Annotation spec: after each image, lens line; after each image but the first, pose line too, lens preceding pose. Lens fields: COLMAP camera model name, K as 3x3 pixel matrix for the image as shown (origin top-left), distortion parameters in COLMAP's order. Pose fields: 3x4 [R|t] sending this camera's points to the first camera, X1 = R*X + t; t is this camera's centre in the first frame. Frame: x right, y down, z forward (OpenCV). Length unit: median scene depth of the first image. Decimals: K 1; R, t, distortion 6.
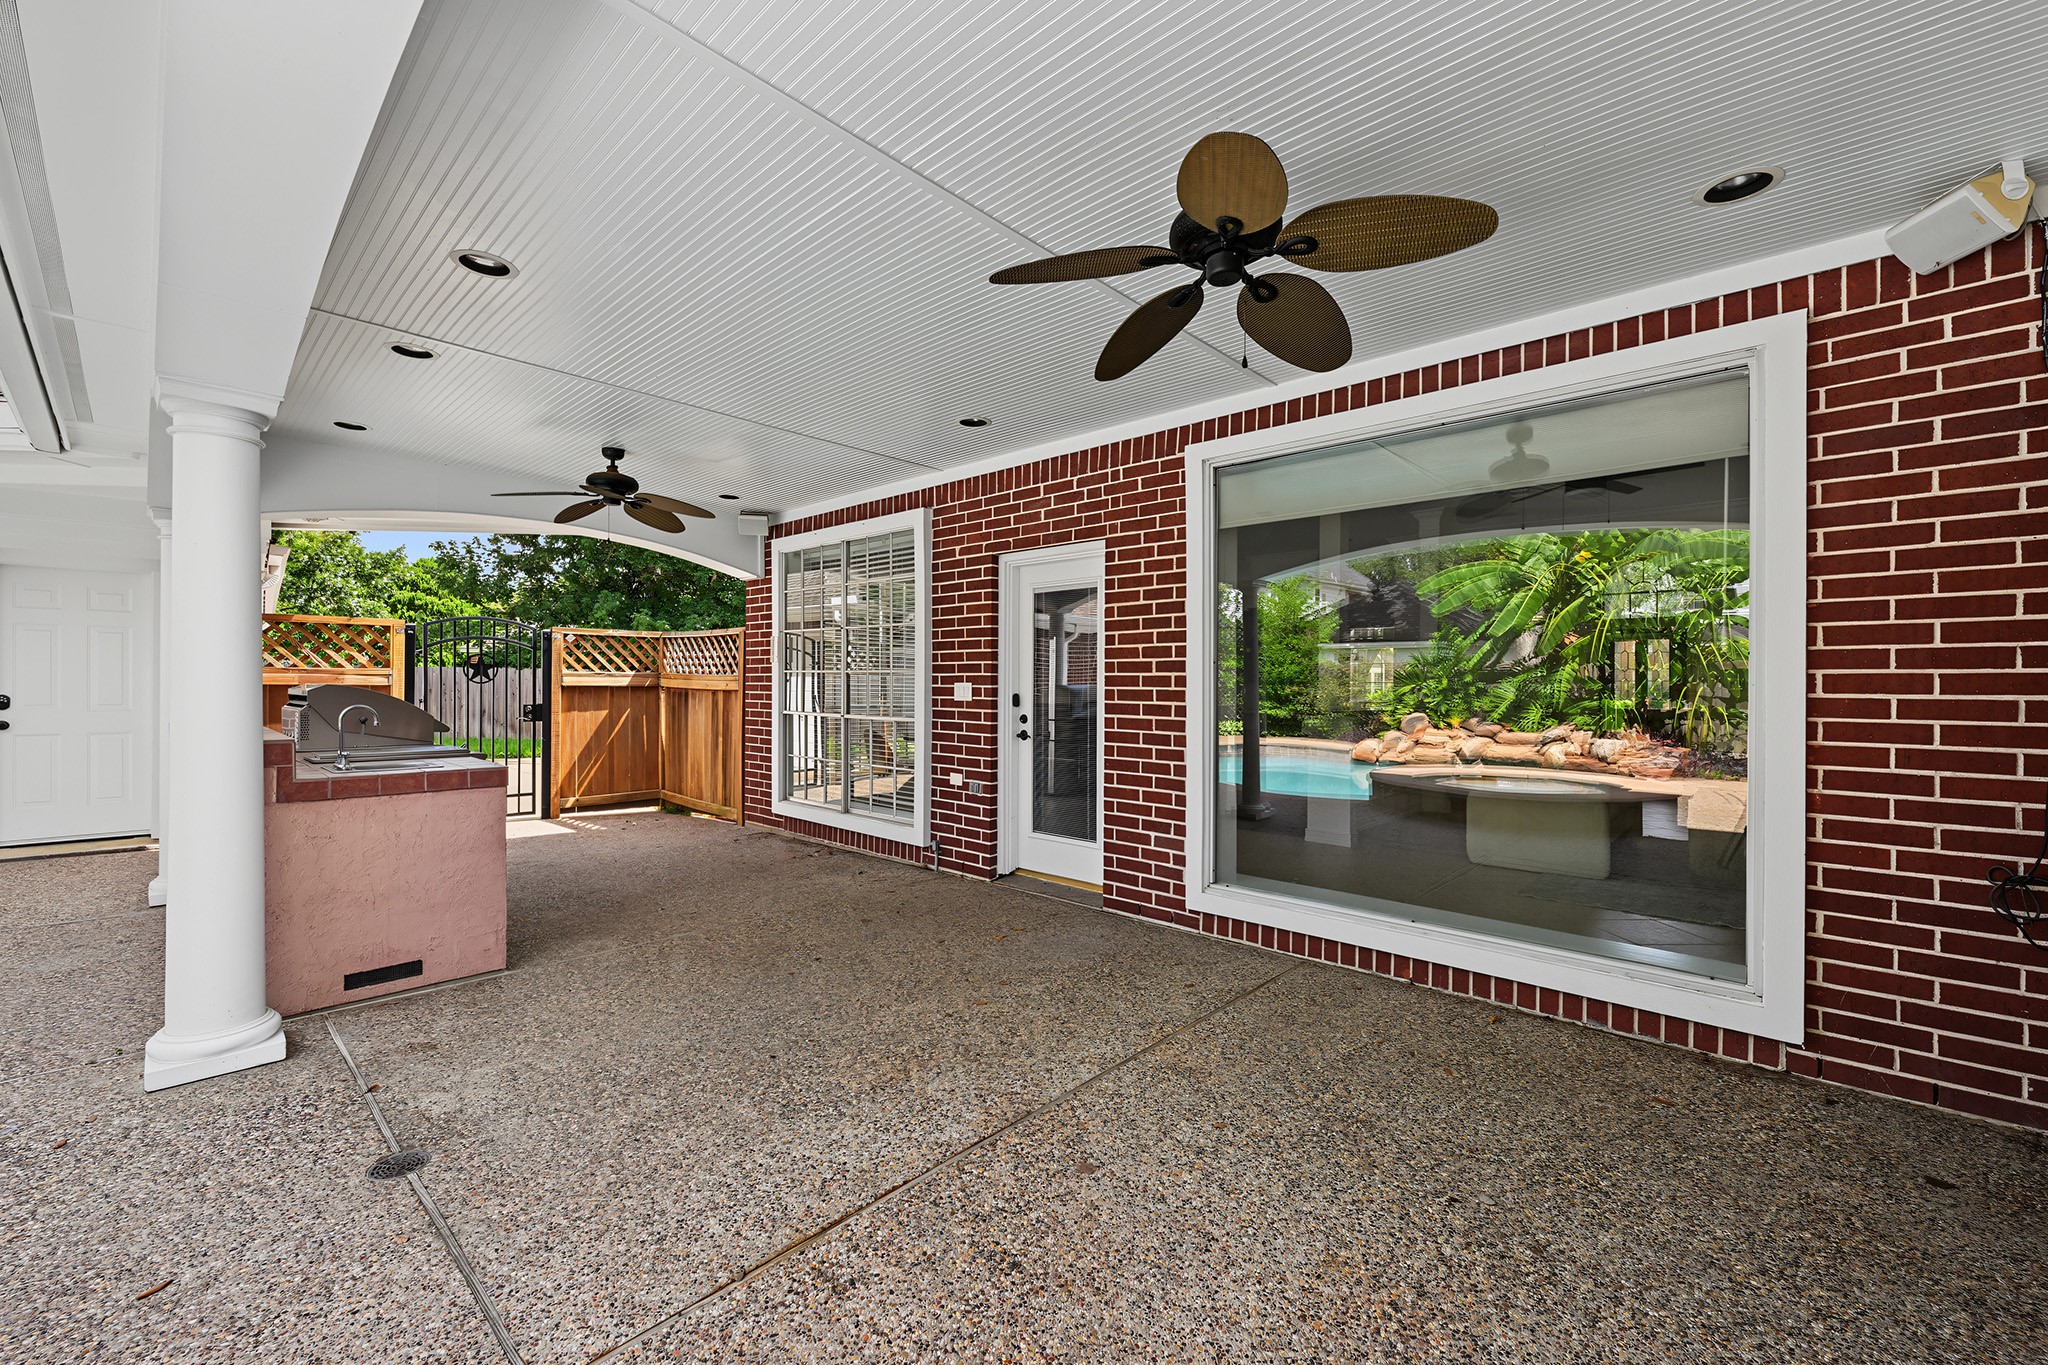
lens RADIAL K [[813.7, 0, 1024.0], [0, 813.7, 686.6], [0, 0, 1]] dist [0.000106, -0.000069]
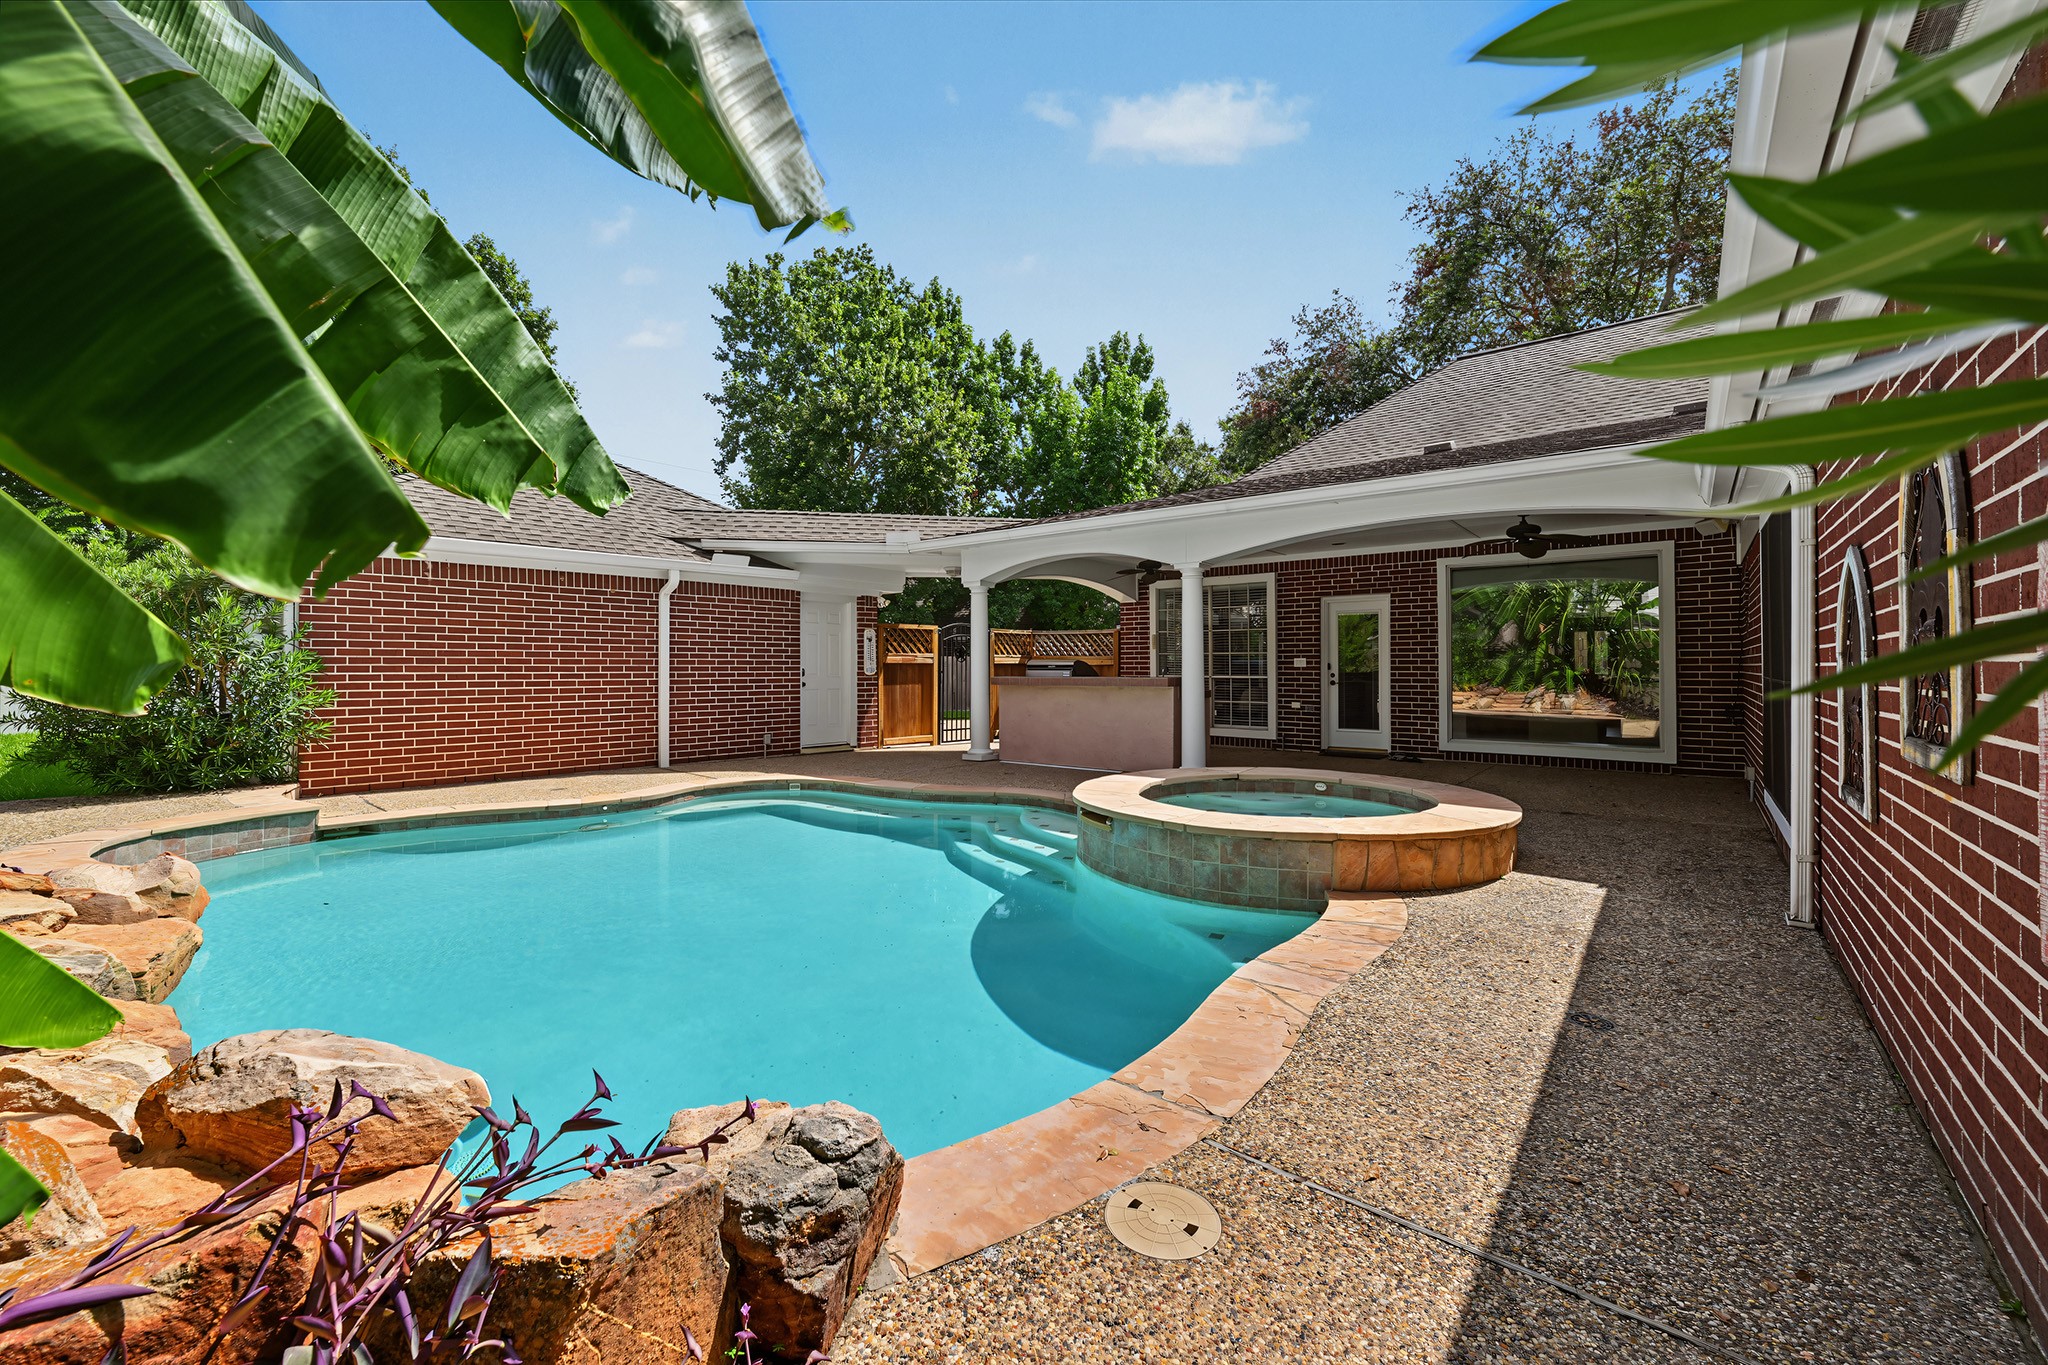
lens RADIAL K [[813.7, 0, 1028.0], [0, 813.7, 663.1], [0, 0, 1]] dist [0.000106, -0.000069]
pose [[0.997070, -0.008063, 0.076069, -0.945657], [0.008686, 0.999931, -0.007863, 0.018314], [-0.076000, 0.008501, 0.997072, -1.035209]]
